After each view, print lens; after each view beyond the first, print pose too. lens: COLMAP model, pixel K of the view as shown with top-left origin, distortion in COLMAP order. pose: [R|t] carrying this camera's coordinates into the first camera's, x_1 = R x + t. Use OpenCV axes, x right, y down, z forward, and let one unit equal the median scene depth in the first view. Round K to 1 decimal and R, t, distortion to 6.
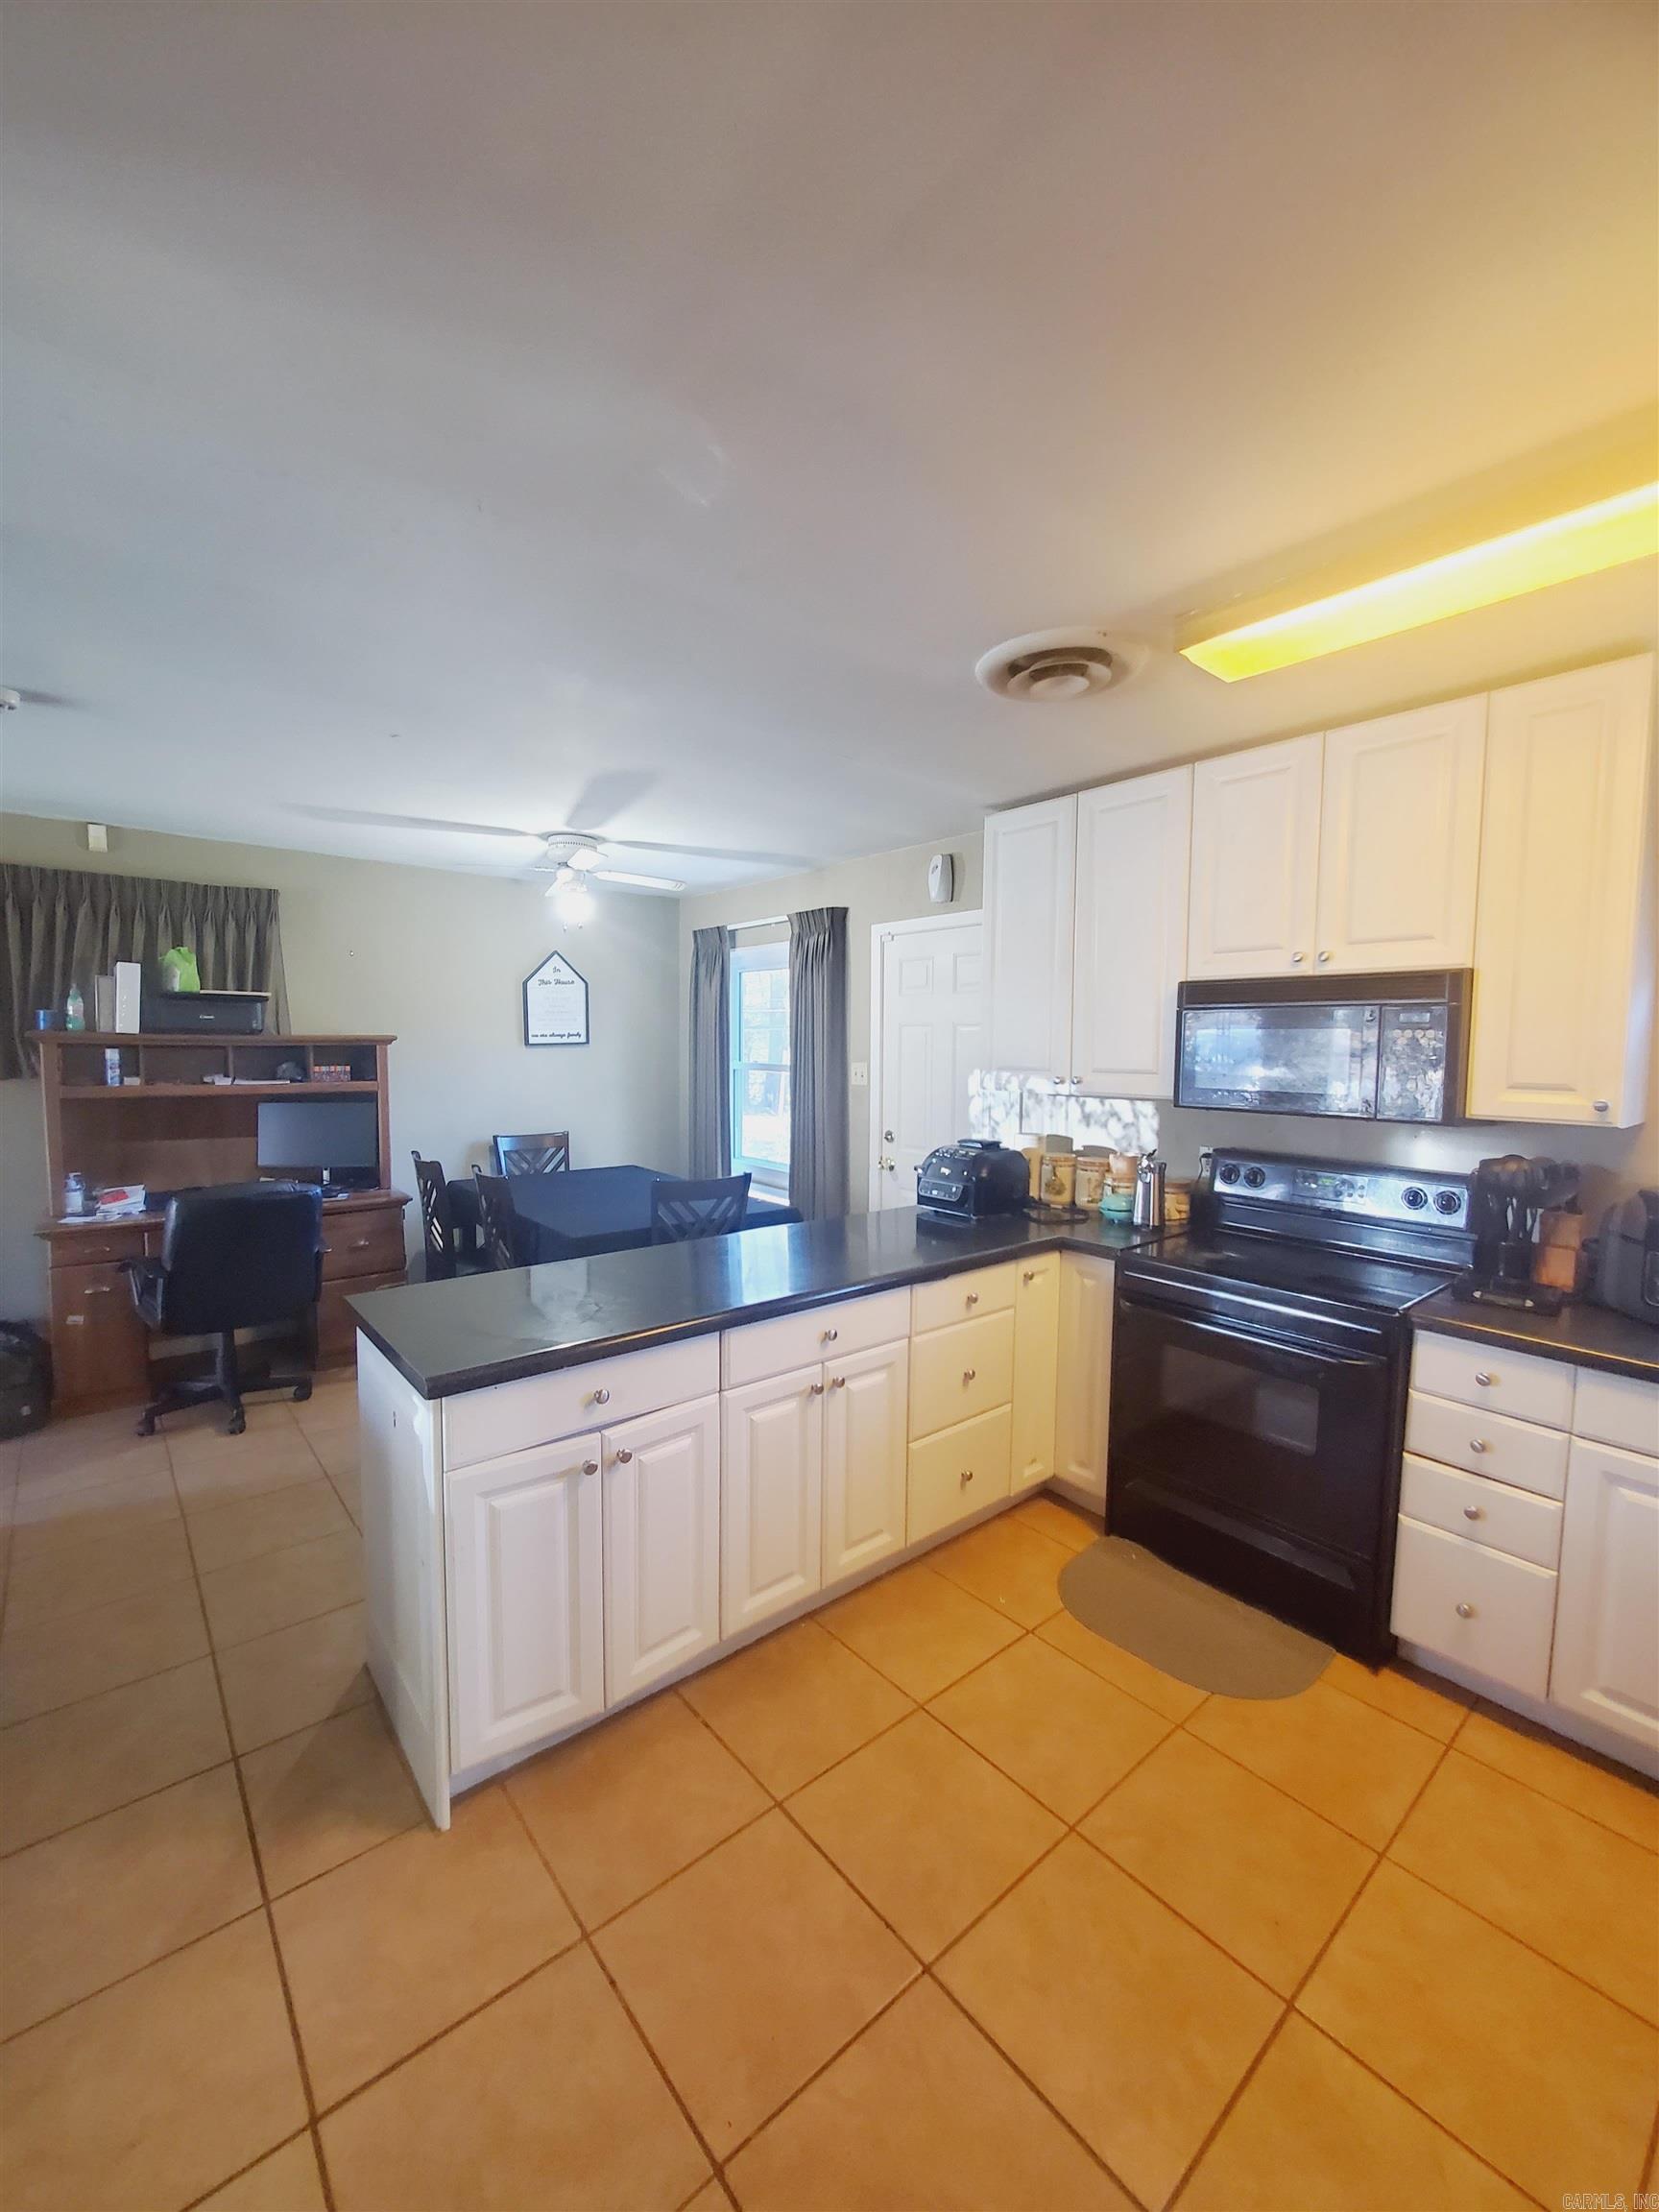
lens RADIAL K [[875.2, 0, 828.5], [0, 875.2, 1100.0], [0, 0, 1]] dist [-0.000527, -0.001545]
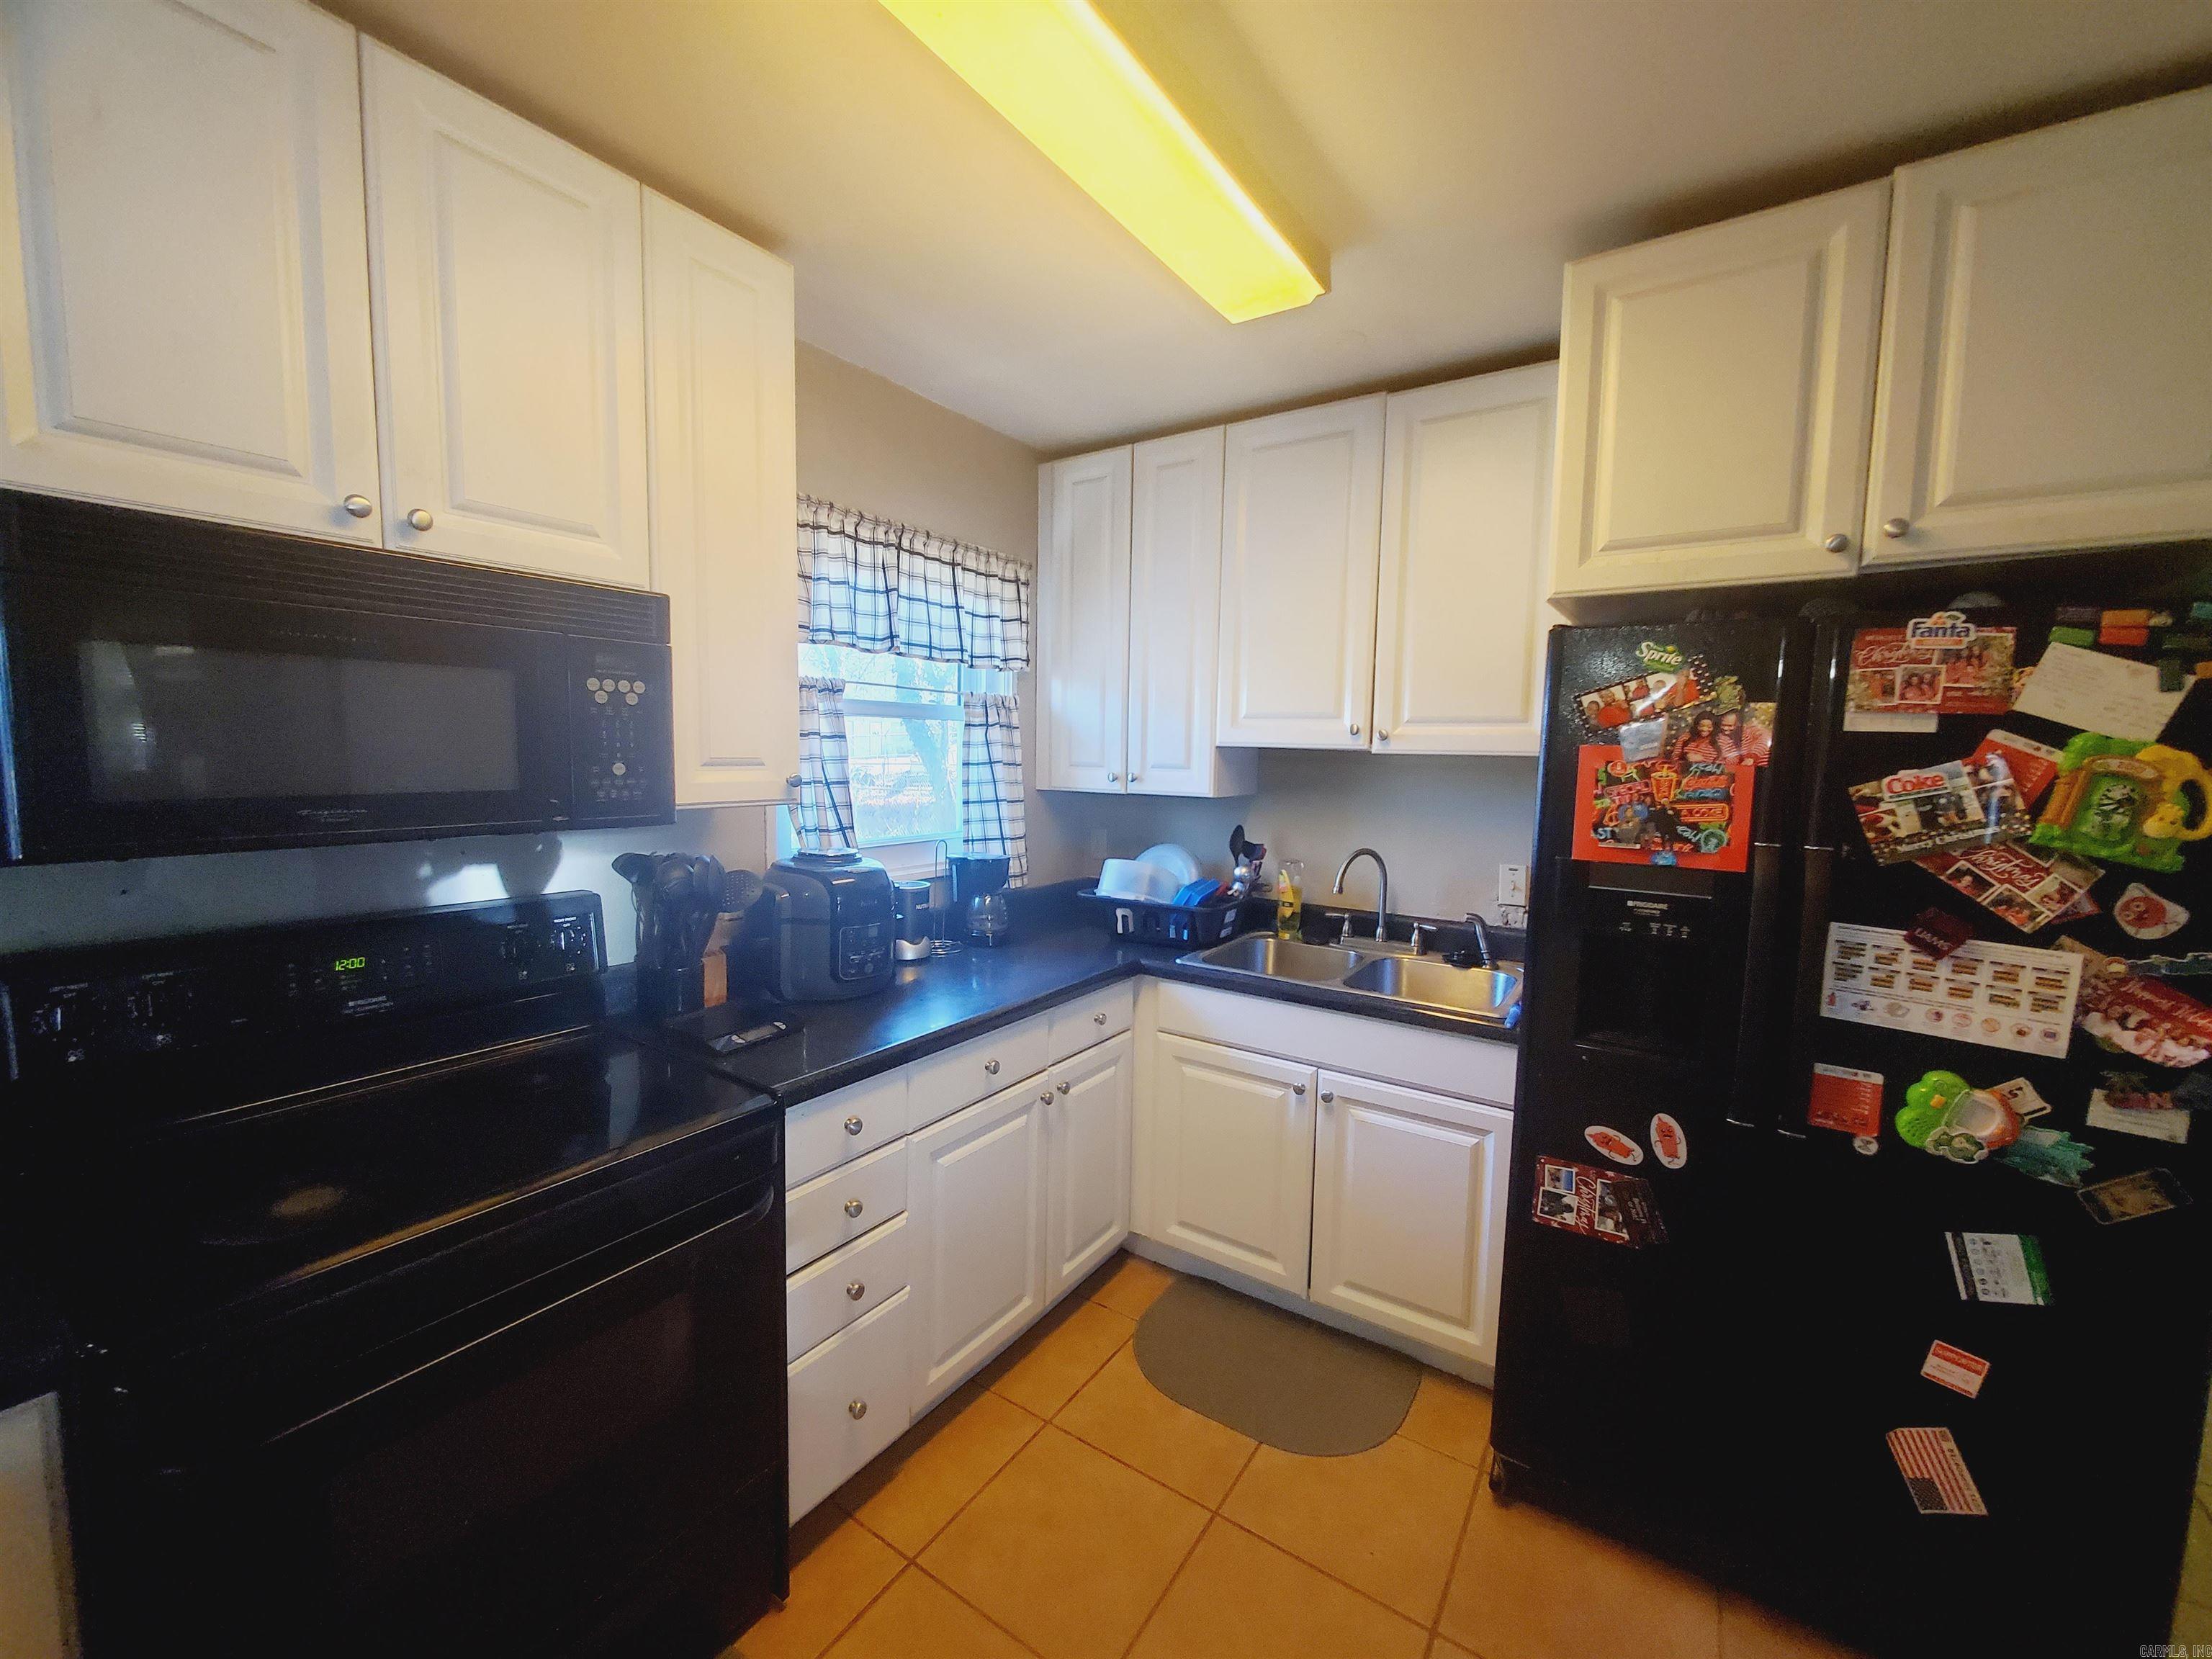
lens RADIAL K [[875.2, 0, 1097.5], [0, 875.2, 831.0], [0, 0, 1]] dist [-0.000527, -0.001545]
pose [[-0.271010, -0.111434, 0.956105, -0.031296], [0.037471, 0.991302, 0.126157, -0.026233], [-0.961847, 0.070016, -0.264477, 0.568601]]
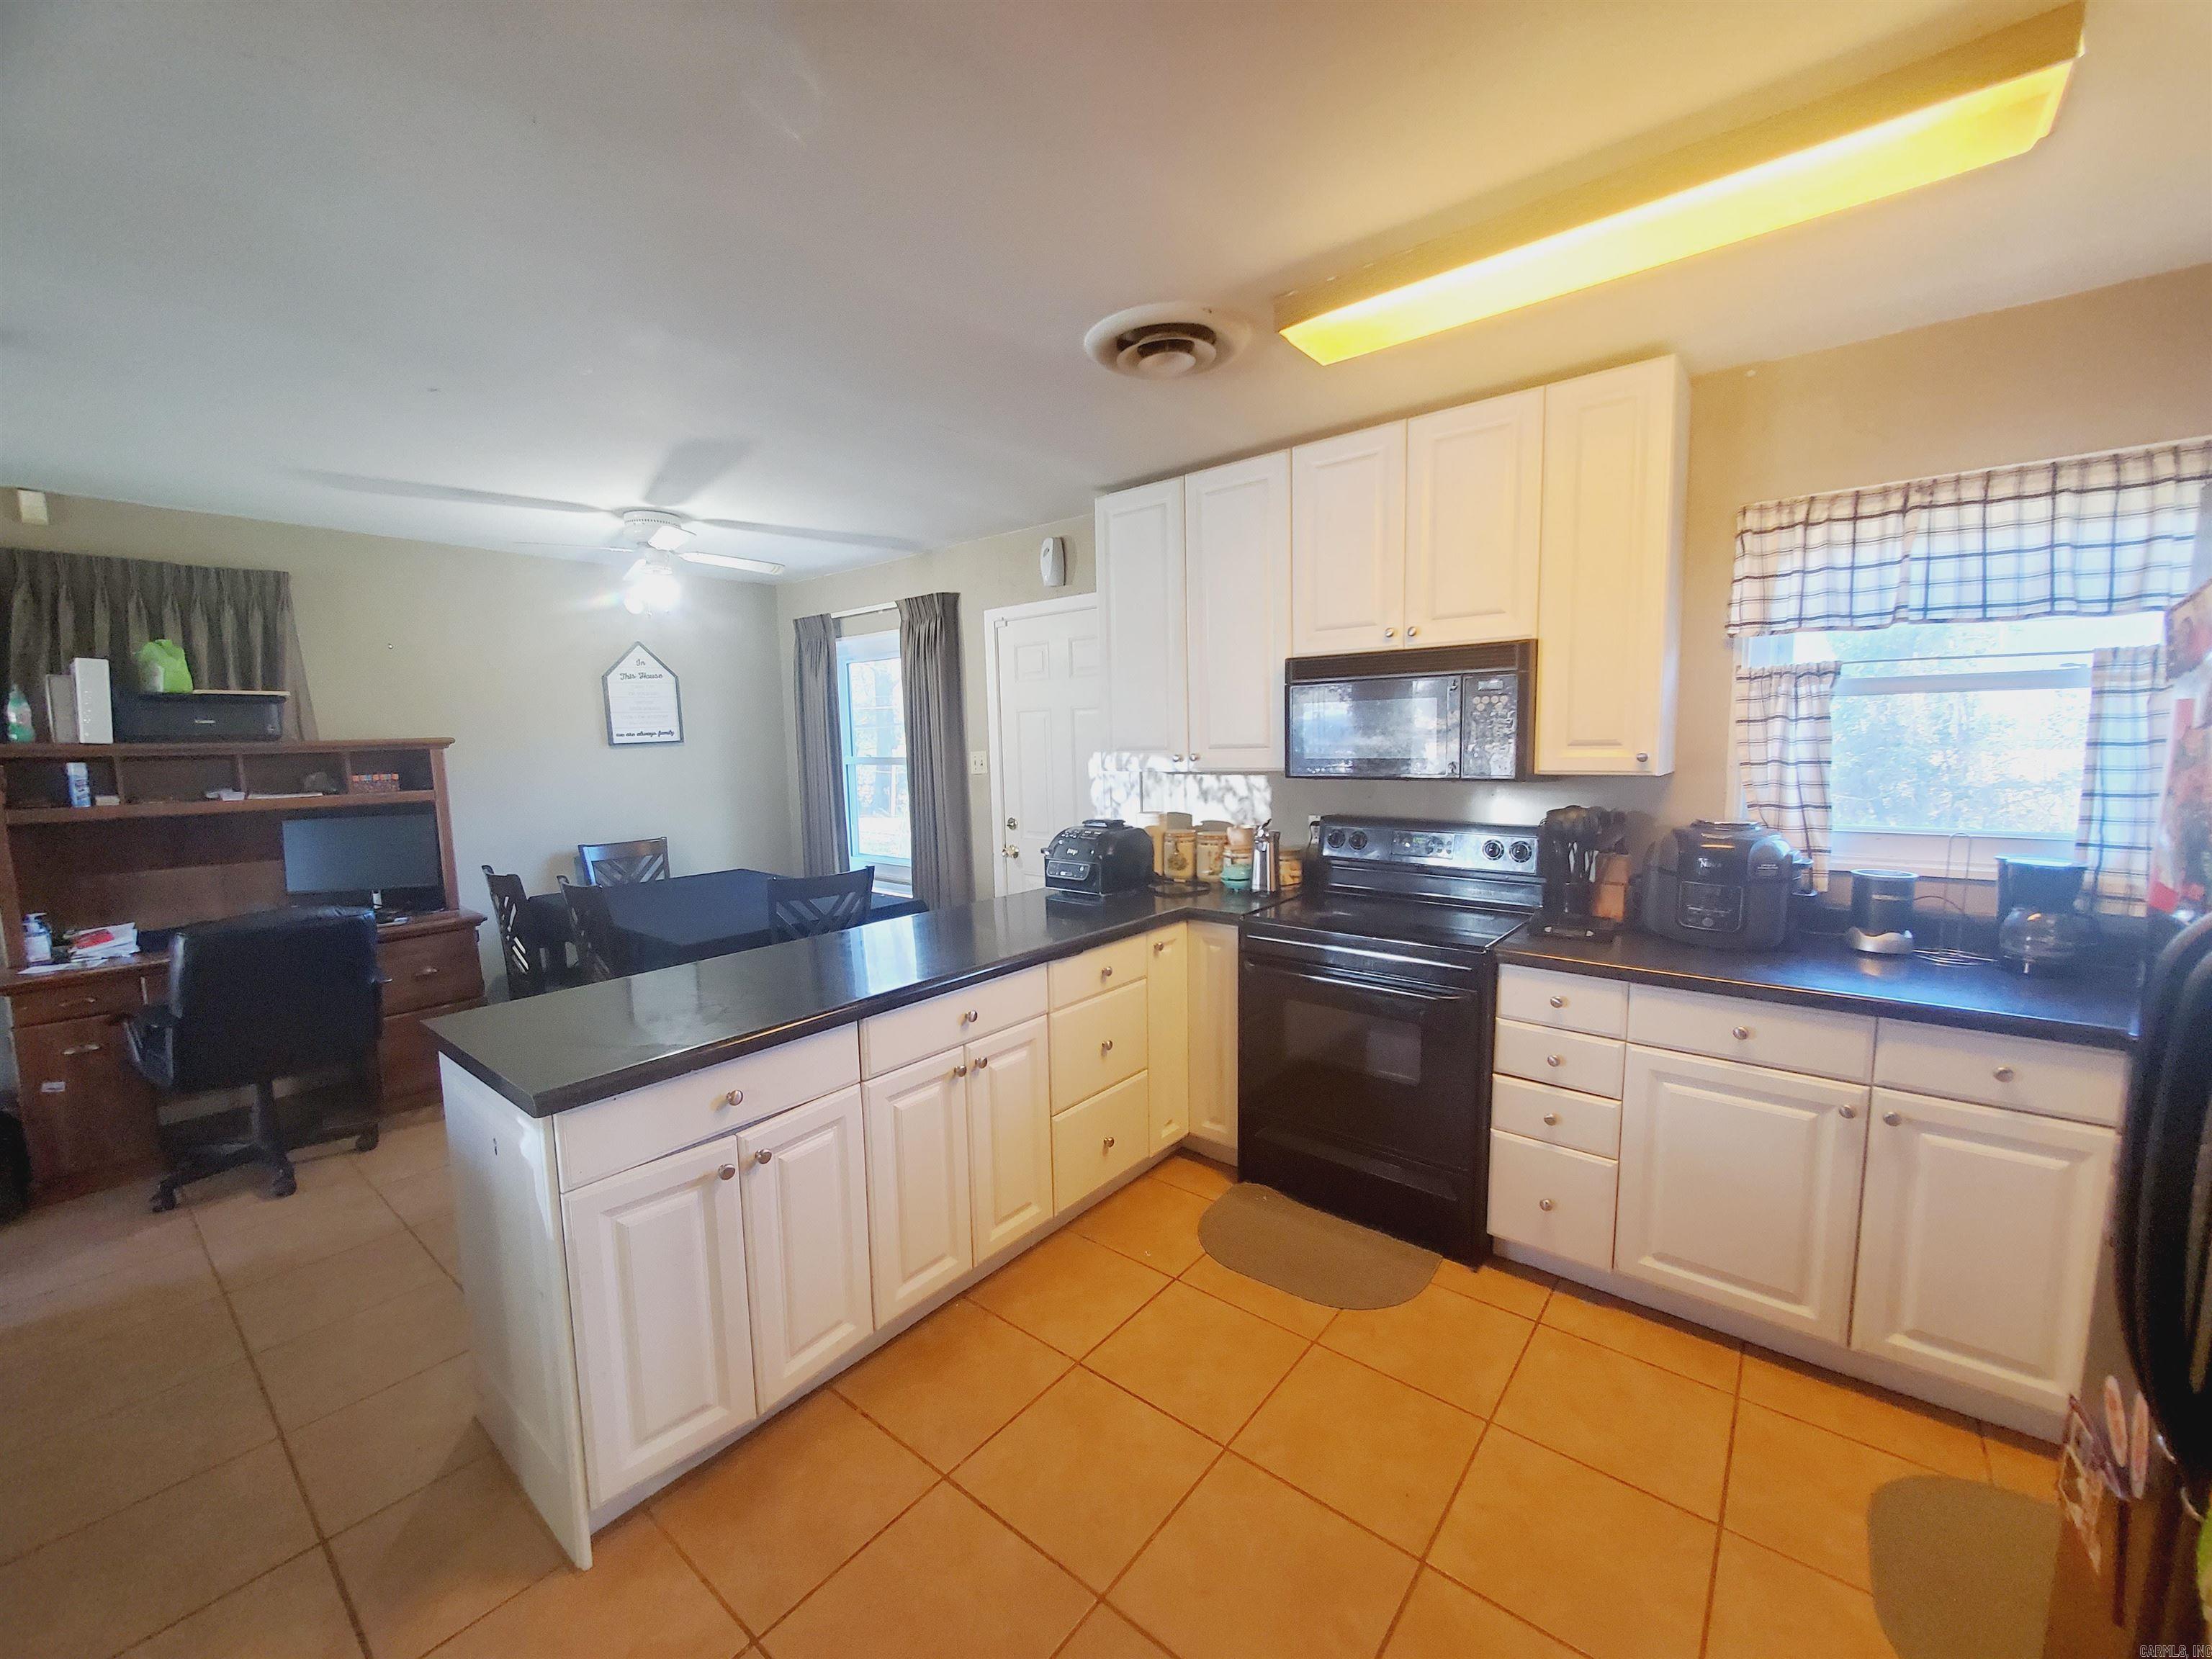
lens RADIAL K [[875.2, 0, 1105.2], [0, 875.2, 826.1], [0, 0, 1]] dist [-0.000527, -0.001545]
pose [[0.981930, -0.049671, 0.182607, -0.011739], [0.043234, 0.998301, 0.039065, 0.013035], [-0.184237, -0.030465, 0.982410, 0.000417]]
